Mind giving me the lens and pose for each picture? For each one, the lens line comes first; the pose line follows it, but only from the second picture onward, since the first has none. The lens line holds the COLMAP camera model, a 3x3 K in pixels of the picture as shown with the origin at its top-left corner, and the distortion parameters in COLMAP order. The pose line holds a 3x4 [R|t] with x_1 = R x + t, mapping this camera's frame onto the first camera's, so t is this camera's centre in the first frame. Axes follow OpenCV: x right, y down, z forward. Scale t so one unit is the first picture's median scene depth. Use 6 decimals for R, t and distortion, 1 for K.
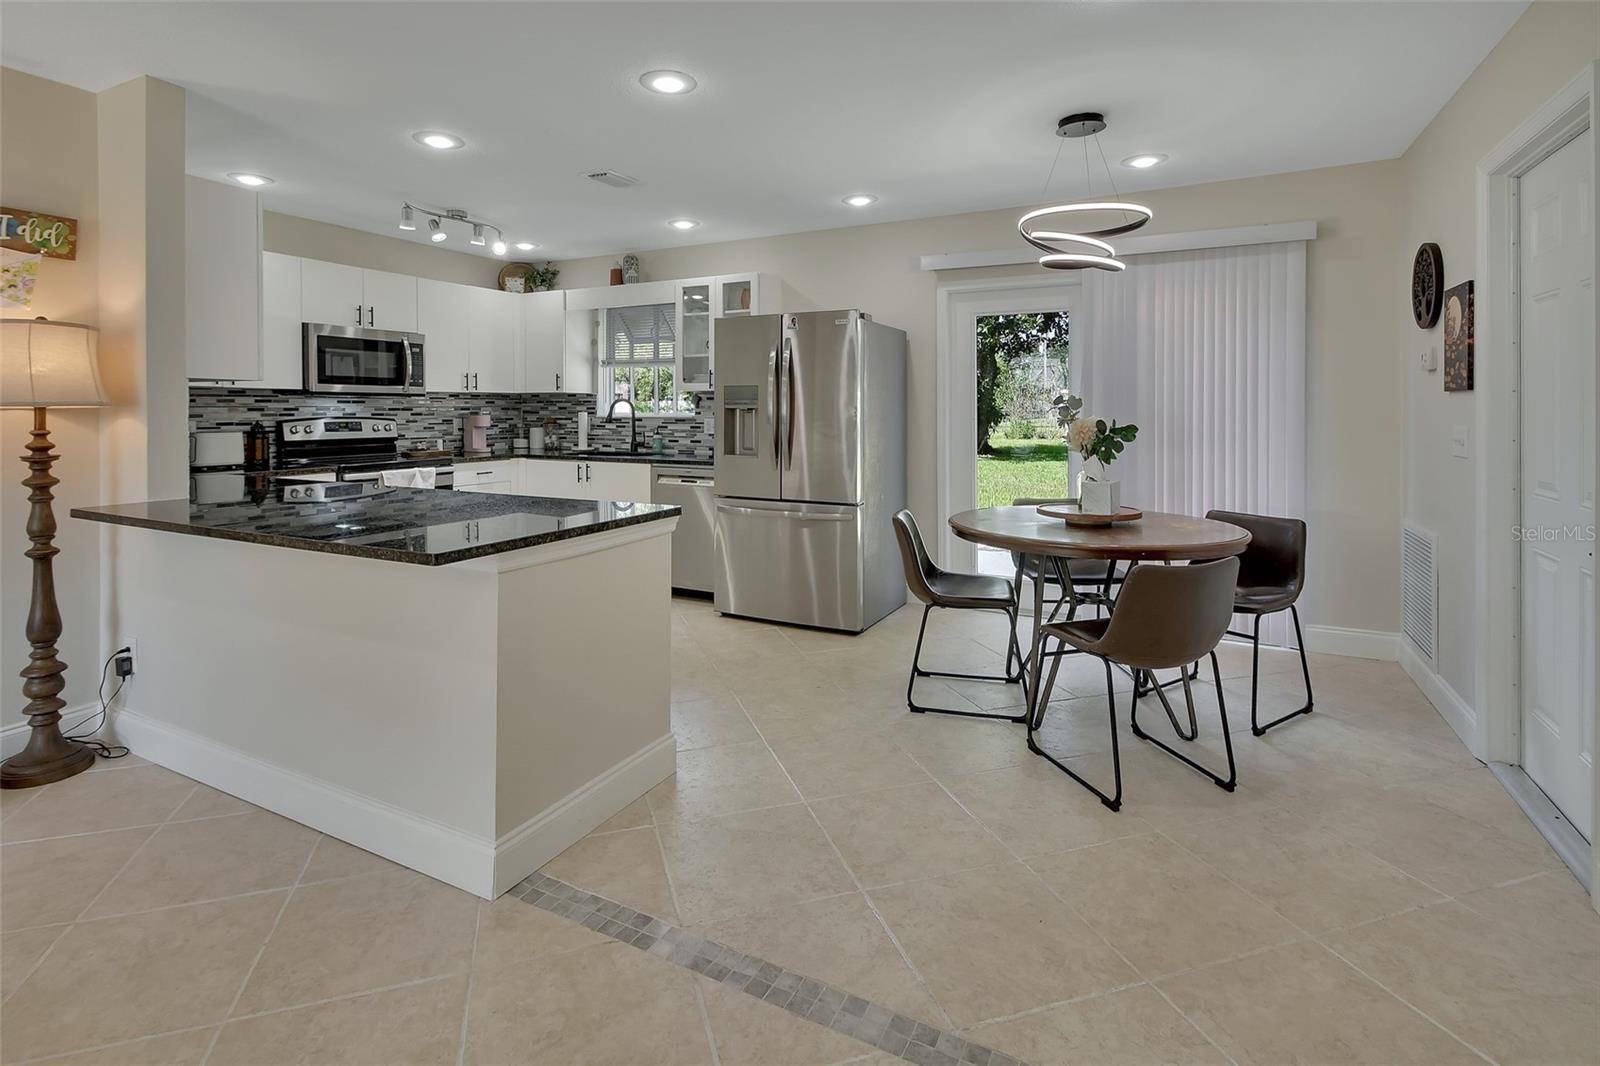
lens RADIAL K [[770.9, 0, 789.4], [0, 770.9, 404.0], [0, 0, 1]] dist [0.011371, -0.006952]
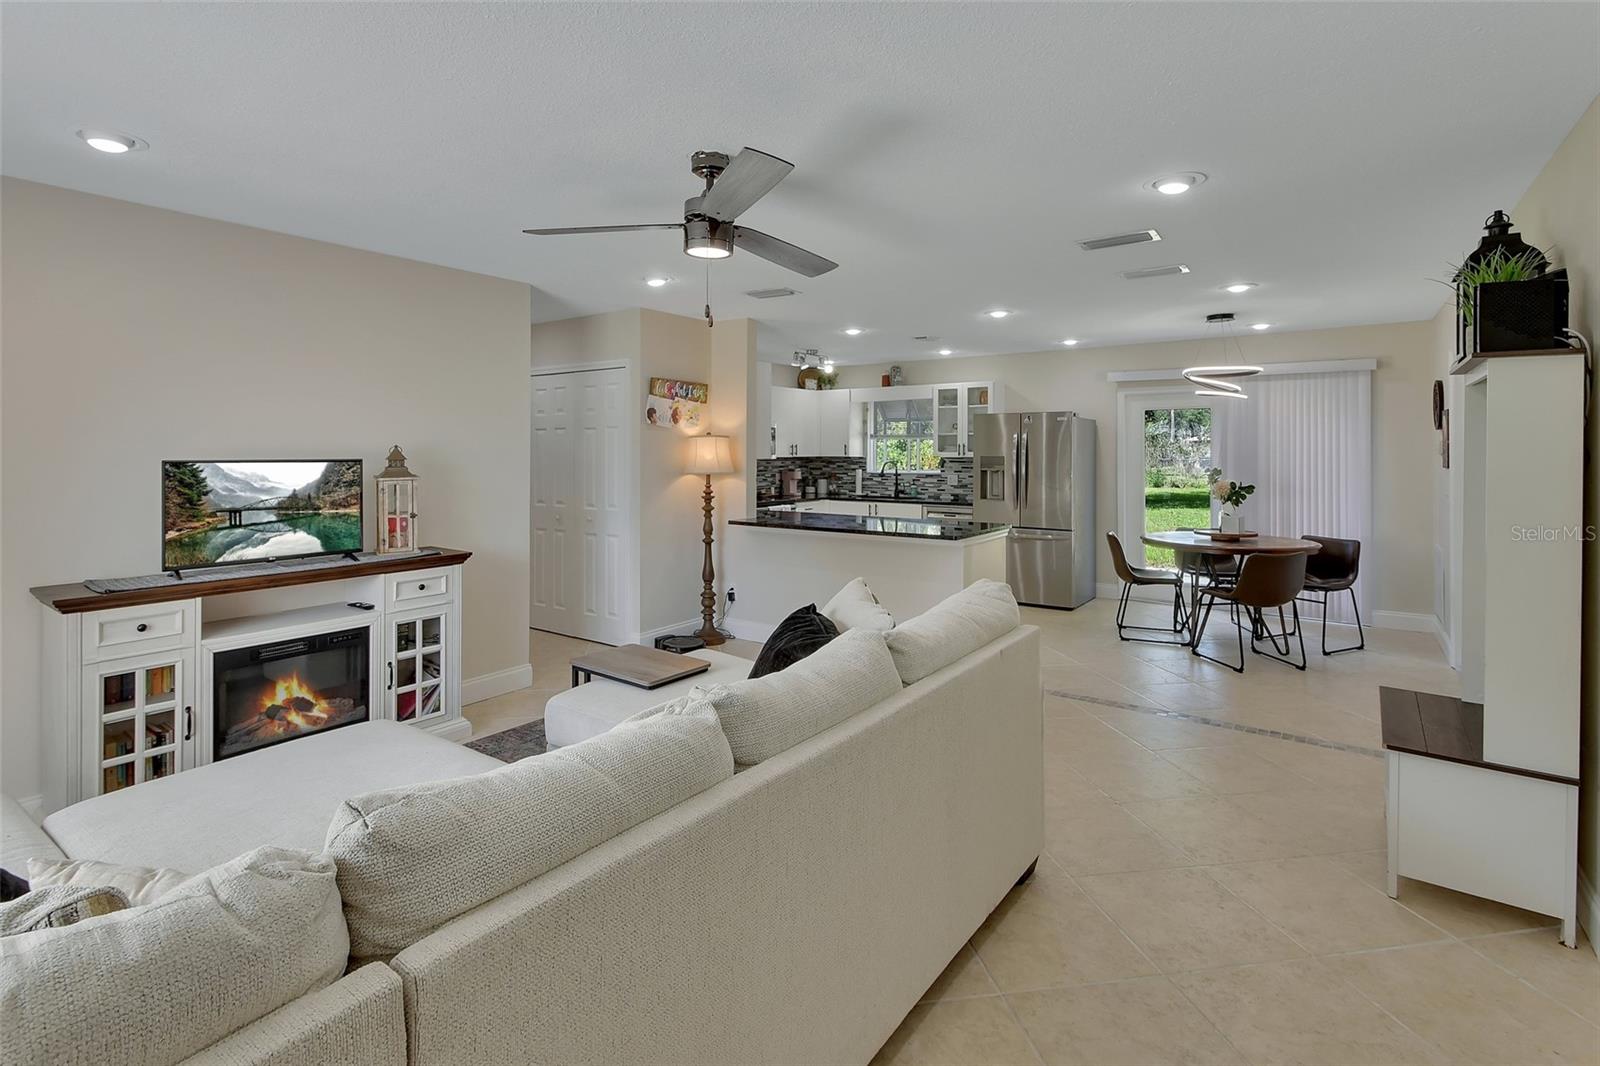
lens RADIAL K [[770.9, 0, 781.6], [0, 770.9, 443.9], [0, 0, 1]] dist [0.011371, -0.006952]
pose [[0.989094, -0.000261, -0.147284, -0.275076], [-0.000678, 0.999980, -0.006325, -0.041376], [0.147283, 0.006356, 0.989074, -0.693496]]
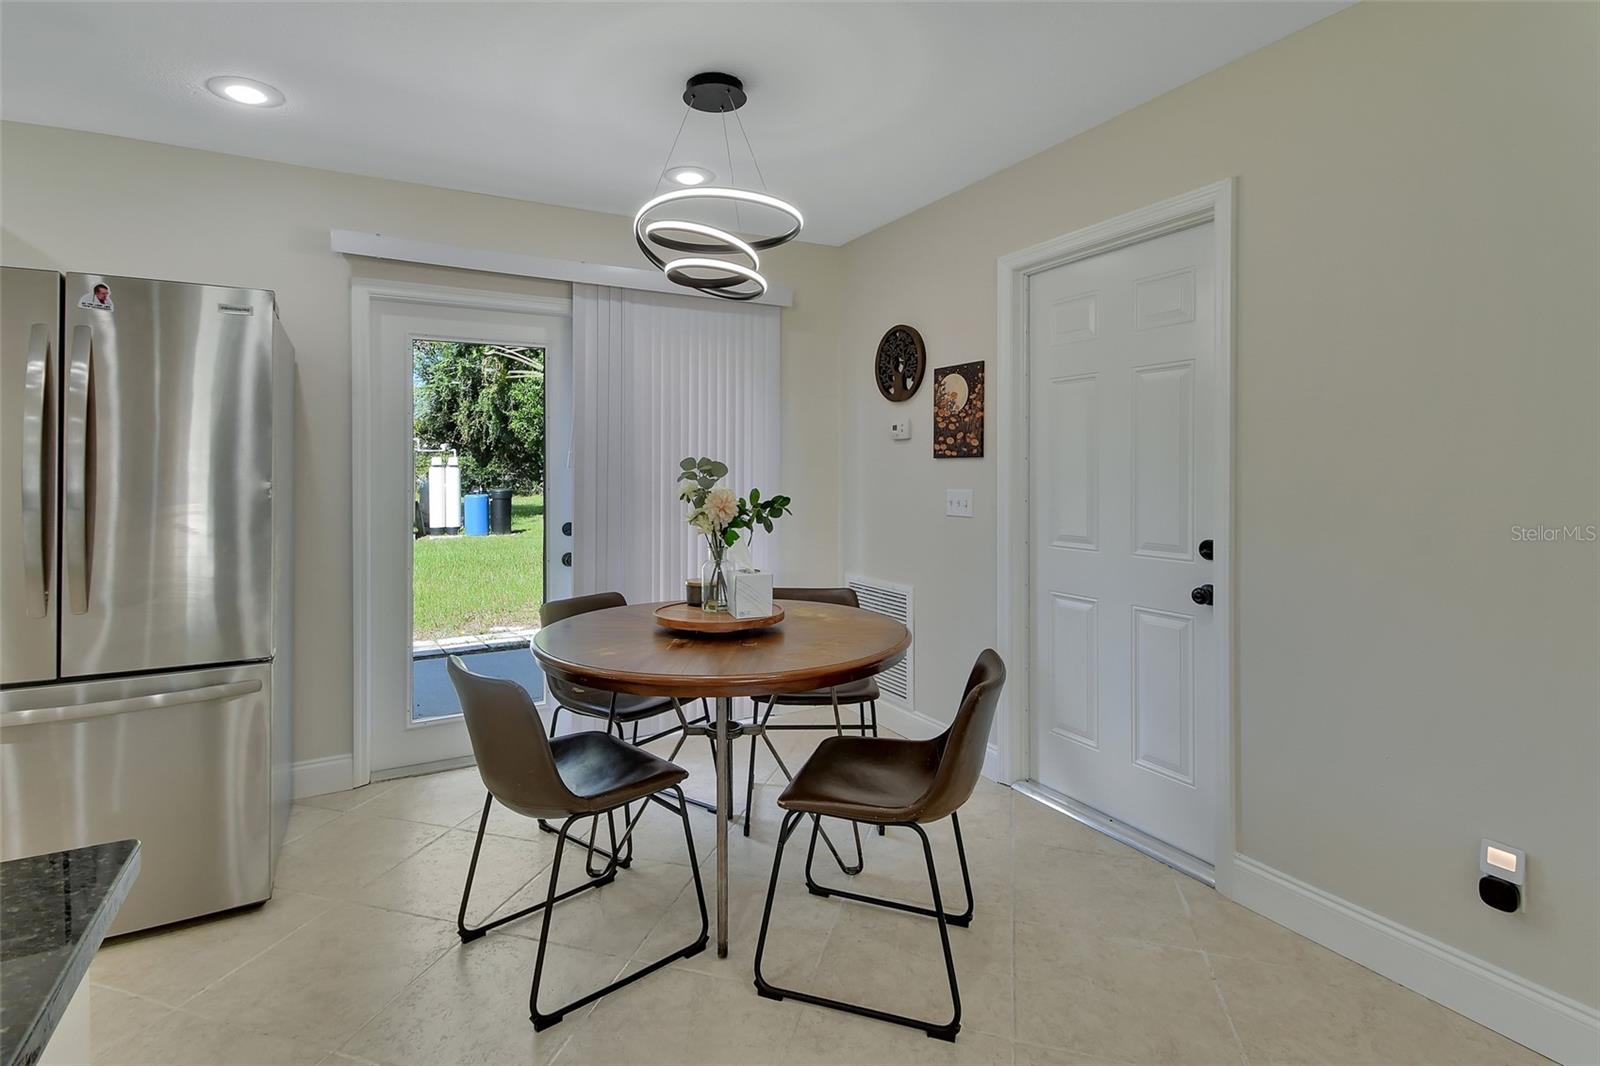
lens RADIAL K [[770.9, 0, 764.4], [0, 770.9, 452.0], [0, 0, 1]] dist [0.011371, -0.006952]
pose [[0.575205, 0.016130, 0.817850, -0.151611], [-0.002924, 0.999840, -0.017662, -0.002771], [-0.818004, 0.007768, 0.575160, 0.400413]]
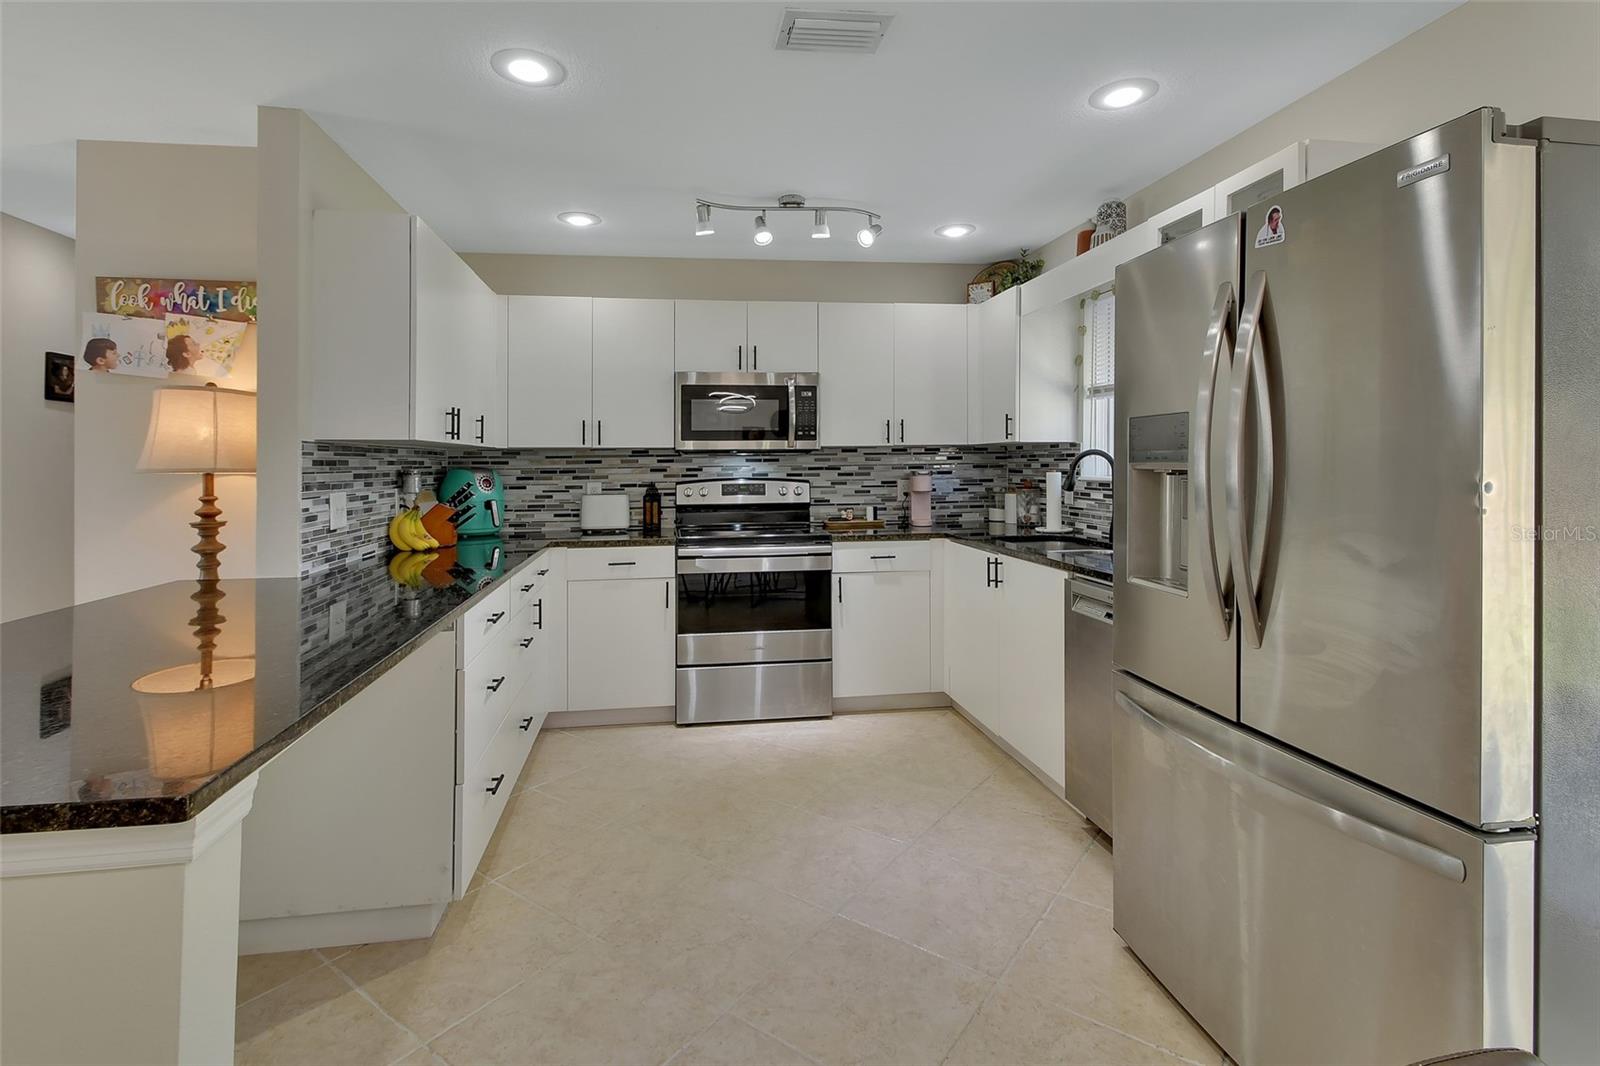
lens RADIAL K [[770.9, 0, 783.3], [0, 770.9, 457.5], [0, 0, 1]] dist [0.011371, -0.006952]
pose [[0.583816, -0.011702, -0.811802, 0.169310], [0.012648, 0.999906, -0.005318, -0.001003], [0.811787, -0.007163, 0.583909, 0.628448]]
